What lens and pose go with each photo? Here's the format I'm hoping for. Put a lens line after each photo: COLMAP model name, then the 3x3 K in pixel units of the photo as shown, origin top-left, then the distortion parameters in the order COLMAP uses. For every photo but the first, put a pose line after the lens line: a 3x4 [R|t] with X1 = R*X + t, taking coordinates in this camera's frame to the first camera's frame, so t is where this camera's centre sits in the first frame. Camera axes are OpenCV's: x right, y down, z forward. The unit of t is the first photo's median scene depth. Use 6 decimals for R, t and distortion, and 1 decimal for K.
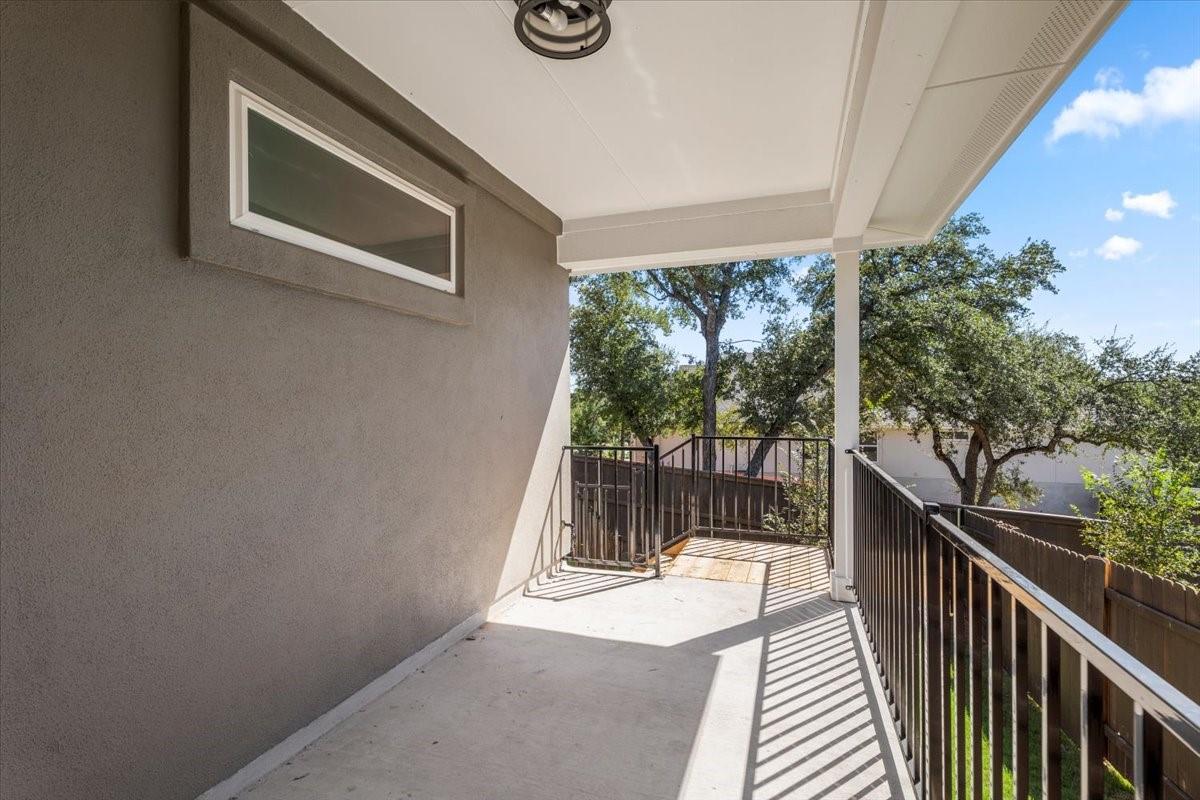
lens RADIAL K [[549.2, 0, 596.5], [0, 549.2, 402.9], [0, 0, 1]] dist [0.003767, -0.001570]
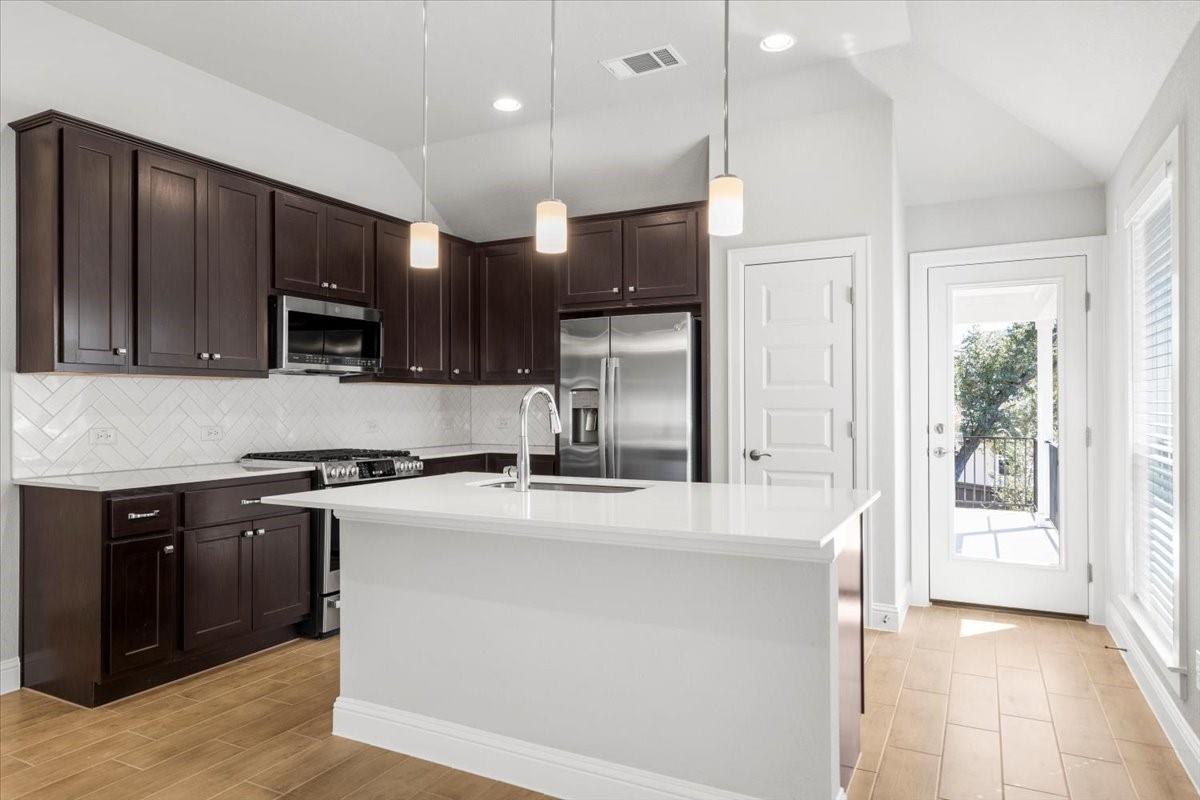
lens RADIAL K [[735.1, 0, 602.0], [0, 735.1, 399.8], [0, 0, 1]] dist [-0.004436, 0.003112]
pose [[0.991768, -0.005611, -0.127925, -0.192551], [0.003845, 0.999894, -0.014052, -0.003971], [0.127990, 0.013444, 0.991684, -0.448656]]
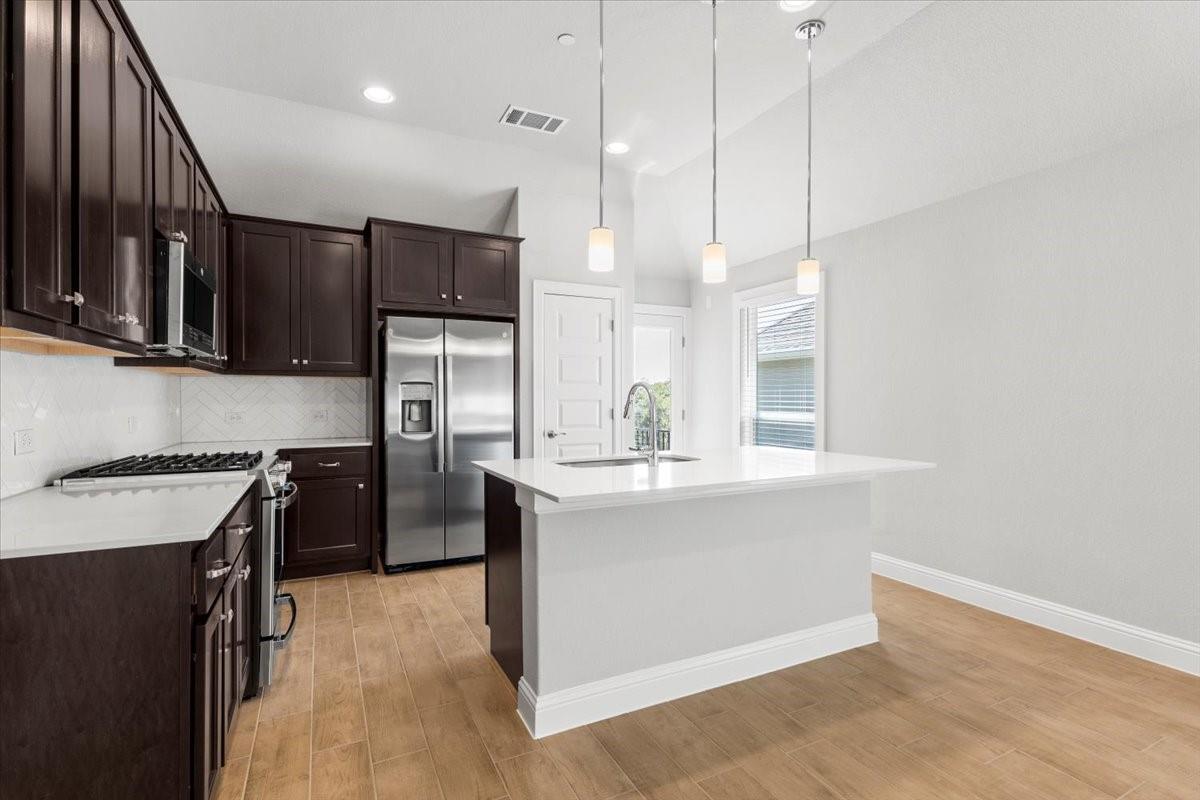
lens RADIAL K [[556.6, 0, 594.4], [0, 556.6, 396.5], [0, 0, 1]] dist [0.005251, -0.002503]
pose [[0.695374, -0.001317, 0.718647, -0.418119], [0.007680, 0.999955, -0.005599, -0.004522], [-0.718607, 0.009413, 0.695353, -0.358139]]
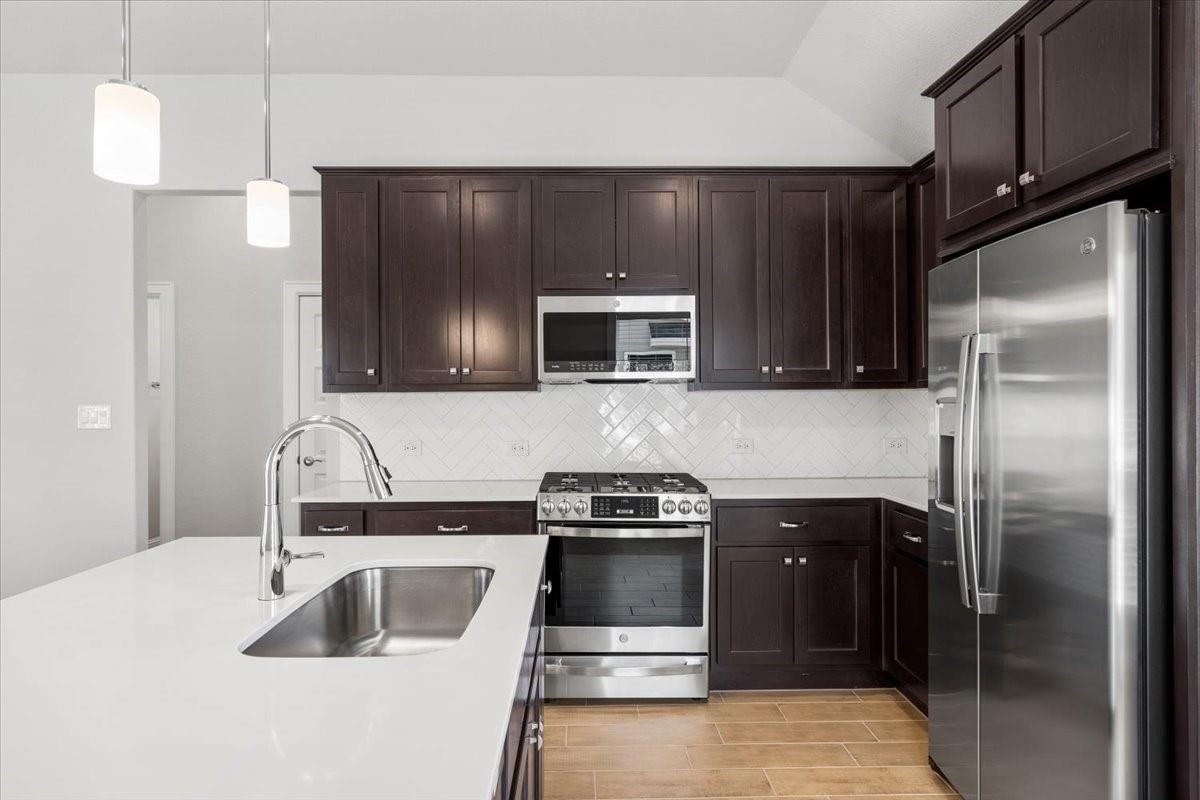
lens RADIAL K [[717.1, 0, 600.2], [0, 717.1, 401.7], [0, 0, 1]] dist [-0.003427, -0.001028]
pose [[0.365931, -0.002564, -0.930639, -0.102984], [-0.001663, 0.999993, -0.003409, -0.013851], [0.930641, 0.002795, 0.365924, -0.215637]]
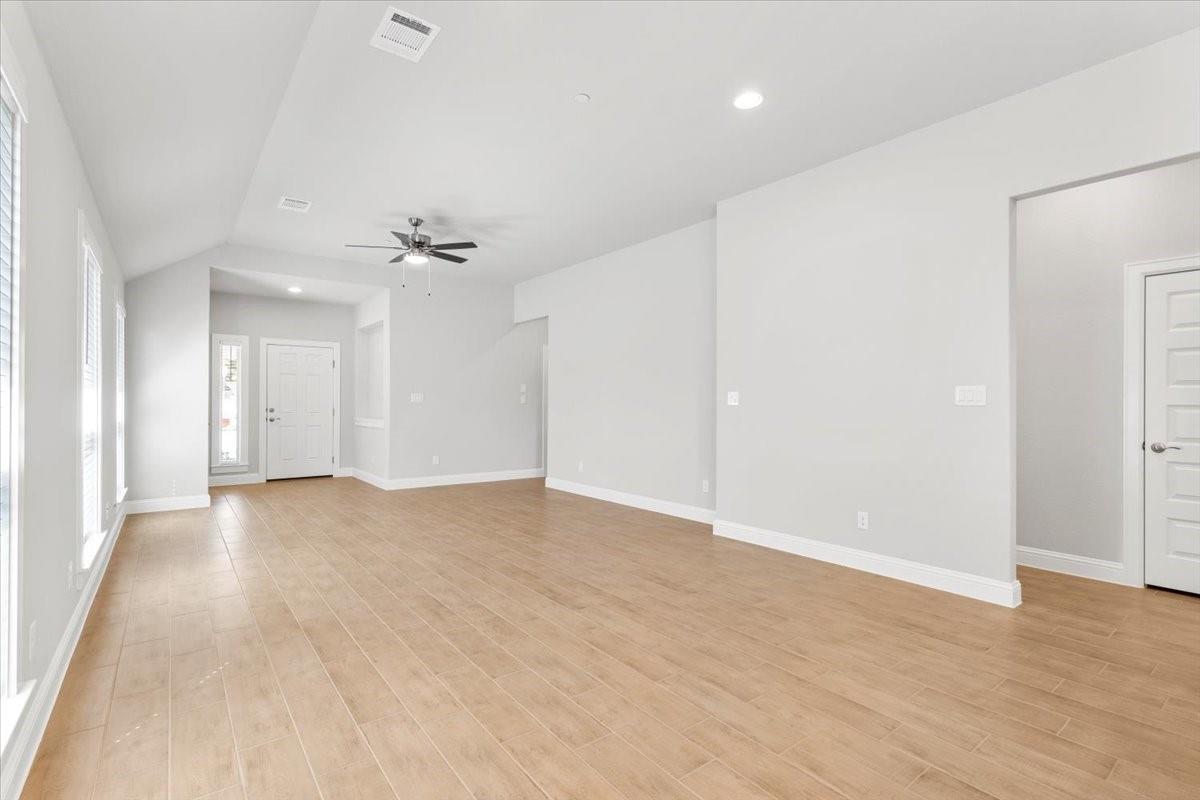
lens RADIAL K [[556.6, 0, 599.2], [0, 556.6, 401.0], [0, 0, 1]] dist [0.005251, -0.002503]
pose [[-0.537422, -0.006349, -0.843289, -0.124336], [-0.010885, 0.999941, -0.000591, -0.002668], [0.843243, 0.008862, -0.537459, -0.316336]]
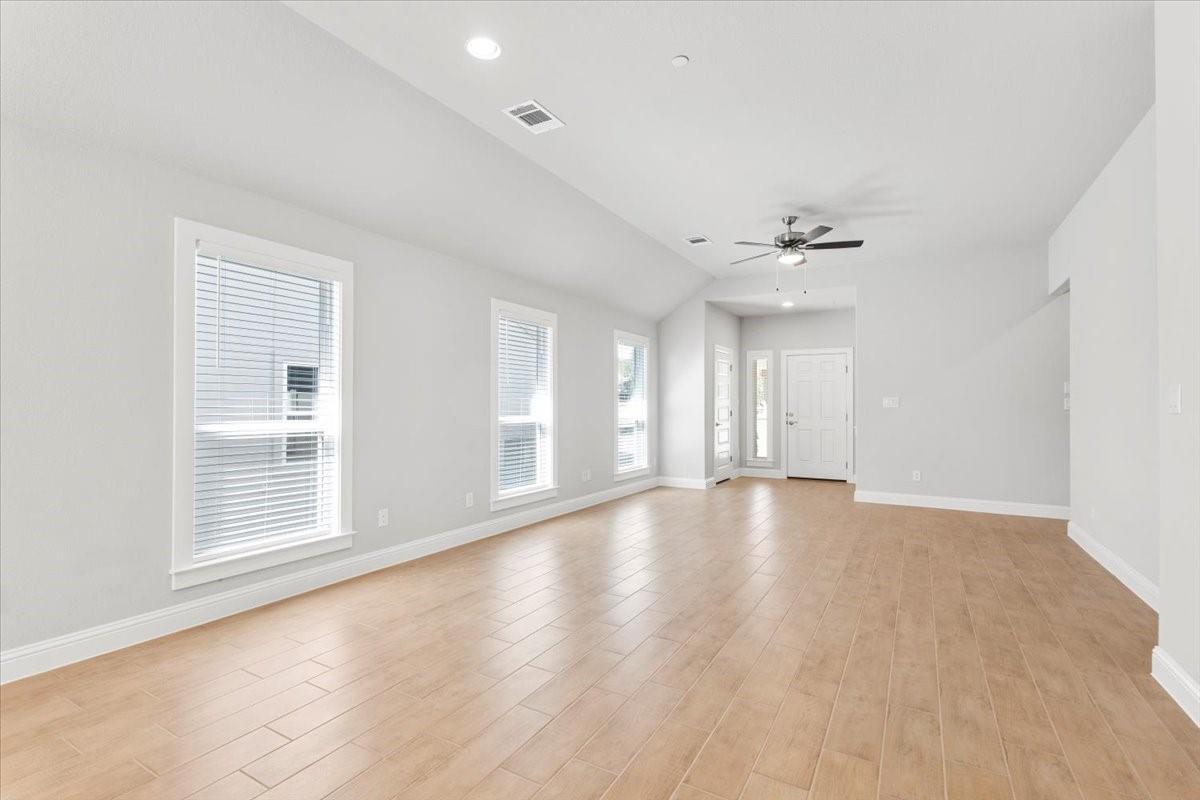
lens RADIAL K [[556.6, 0, 596.5], [0, 556.6, 401.5], [0, 0, 1]] dist [0.005251, -0.002503]
pose [[-0.984403, -0.003401, 0.175894, -0.367103], [-0.003542, 0.999994, -0.000485, -0.004082], [-0.175892, -0.001100, -0.984409, -0.224393]]
